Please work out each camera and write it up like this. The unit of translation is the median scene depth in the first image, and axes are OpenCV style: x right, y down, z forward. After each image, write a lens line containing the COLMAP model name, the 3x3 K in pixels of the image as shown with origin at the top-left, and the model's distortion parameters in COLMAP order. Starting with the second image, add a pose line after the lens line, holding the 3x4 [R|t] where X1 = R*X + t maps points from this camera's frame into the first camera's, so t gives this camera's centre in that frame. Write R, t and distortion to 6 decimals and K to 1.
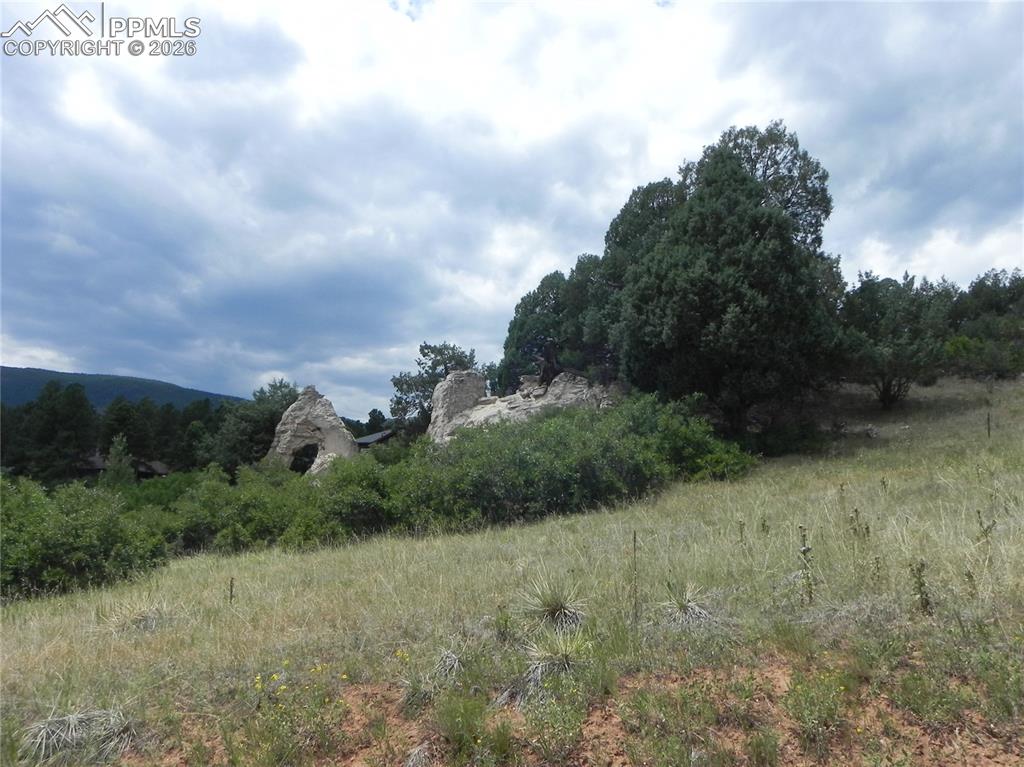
lens RADIAL K [[766.8, 0, 515.0], [0, 766.8, 380.1], [0, 0, 1]] dist [-0.007242, -0.004983]
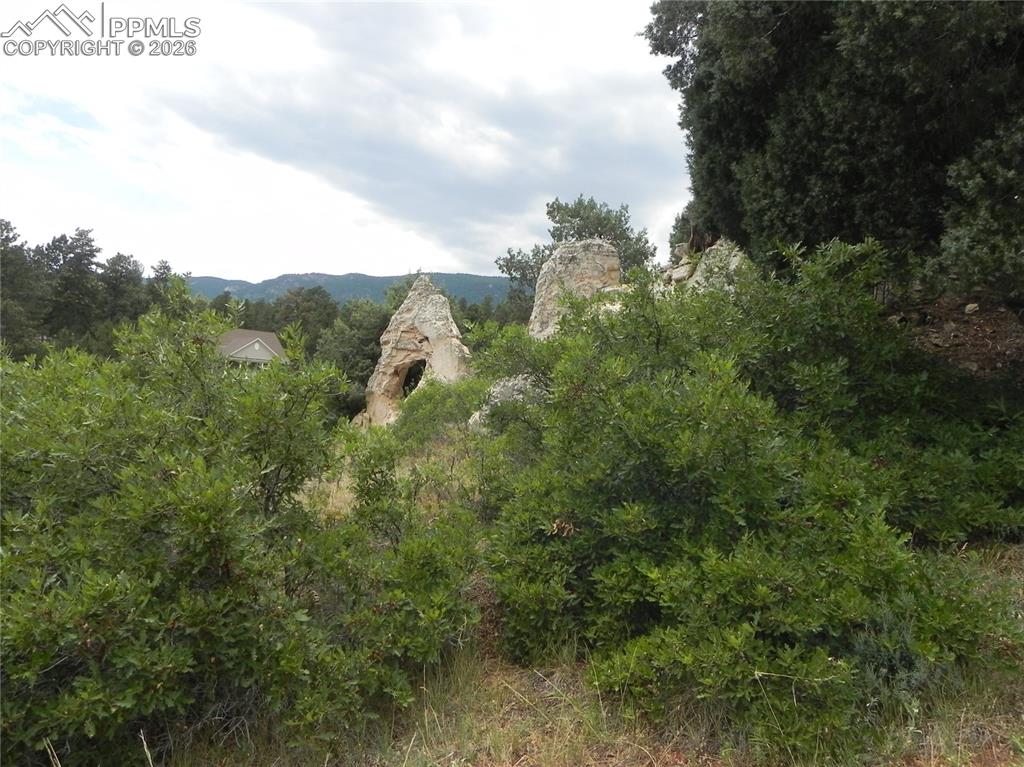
lens RADIAL K [[766.8, 0, 518.9], [0, 766.8, 379.2], [0, 0, 1]] dist [-0.007242, -0.004983]
pose [[0.875555, 0.029773, -0.482199, 0.156808], [0.035571, 0.991417, 0.125803, 0.015096], [0.481806, -0.127300, 0.866982, 0.424687]]
